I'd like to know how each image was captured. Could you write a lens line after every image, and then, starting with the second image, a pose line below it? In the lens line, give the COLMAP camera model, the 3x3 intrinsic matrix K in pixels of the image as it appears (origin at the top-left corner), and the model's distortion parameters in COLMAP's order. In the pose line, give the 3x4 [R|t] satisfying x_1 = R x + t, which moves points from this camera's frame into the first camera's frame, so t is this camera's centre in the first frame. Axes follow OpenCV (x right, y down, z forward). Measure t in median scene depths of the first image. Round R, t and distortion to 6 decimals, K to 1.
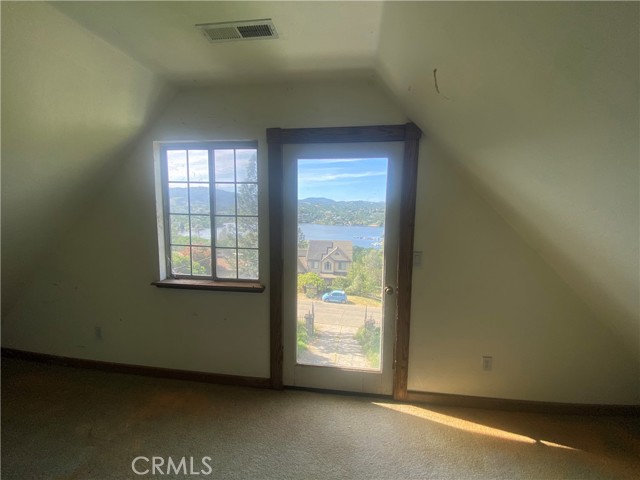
lens RADIAL K [[260.8, 0, 319.8], [0, 260.8, 240.4], [0, 0, 1]] dist [-0.000299, -0.000265]
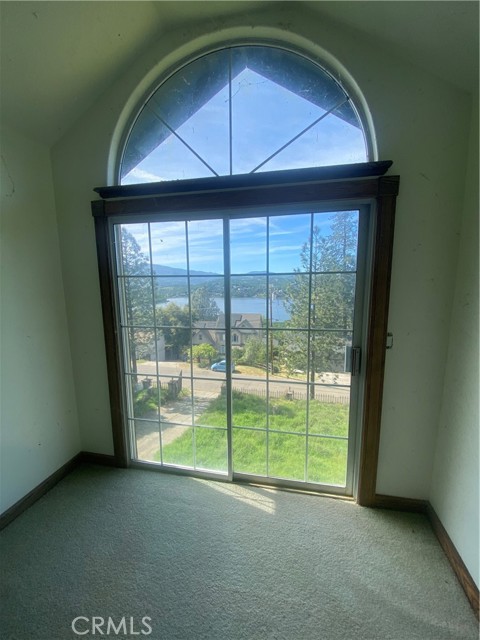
lens RADIAL K [[260.8, 0, 241.7], [0, 260.8, 320.9], [0, 0, 1]] dist [-0.000299, -0.000265]
pose [[0.997176, -0.013144, -0.073940, 0.507519], [0.014966, 0.999597, 0.024133, 0.021591], [0.073593, -0.025172, 0.996971, -0.086942]]
